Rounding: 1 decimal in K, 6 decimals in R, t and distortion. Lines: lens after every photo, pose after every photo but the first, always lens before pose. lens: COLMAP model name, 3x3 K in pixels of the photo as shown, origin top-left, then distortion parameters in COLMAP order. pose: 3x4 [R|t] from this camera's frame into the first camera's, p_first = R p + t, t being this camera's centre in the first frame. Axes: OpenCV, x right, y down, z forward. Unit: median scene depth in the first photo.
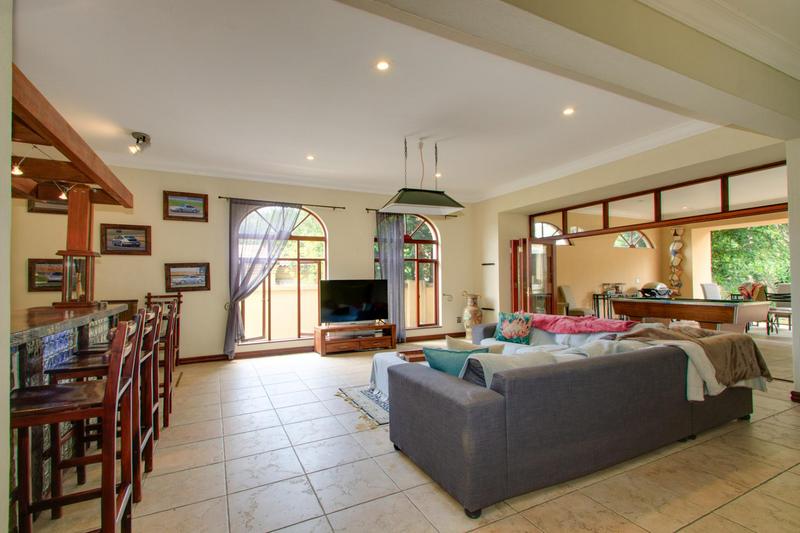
lens RADIAL K [[370.2, 0, 398.4], [0, 370.2, 273.2], [0, 0, 1]] dist [0.002659, 0.000127]
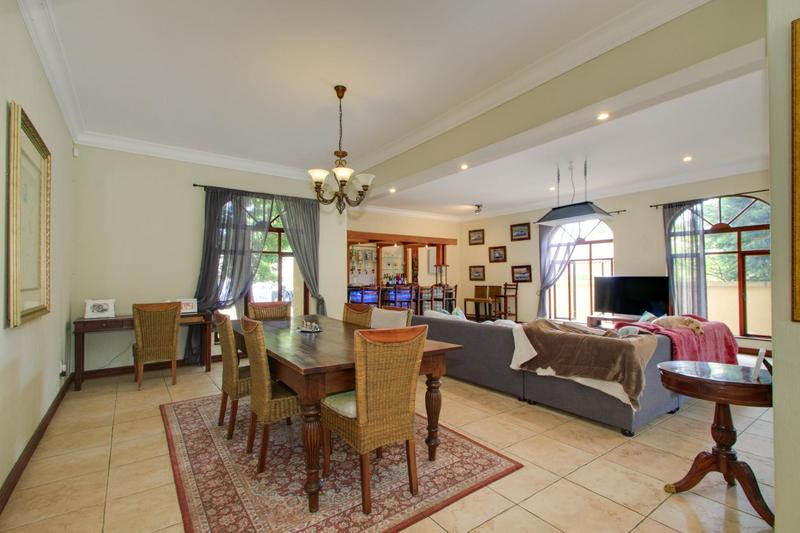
lens RADIAL K [[370.2, 0, 398.7], [0, 370.2, 268.6], [0, 0, 1]] dist [0.002659, 0.000127]
pose [[0.162799, -0.014236, -0.986557, 1.005547], [0.015473, 0.999810, -0.011874, -0.002484], [0.986538, -0.013332, 0.162988, 0.184141]]
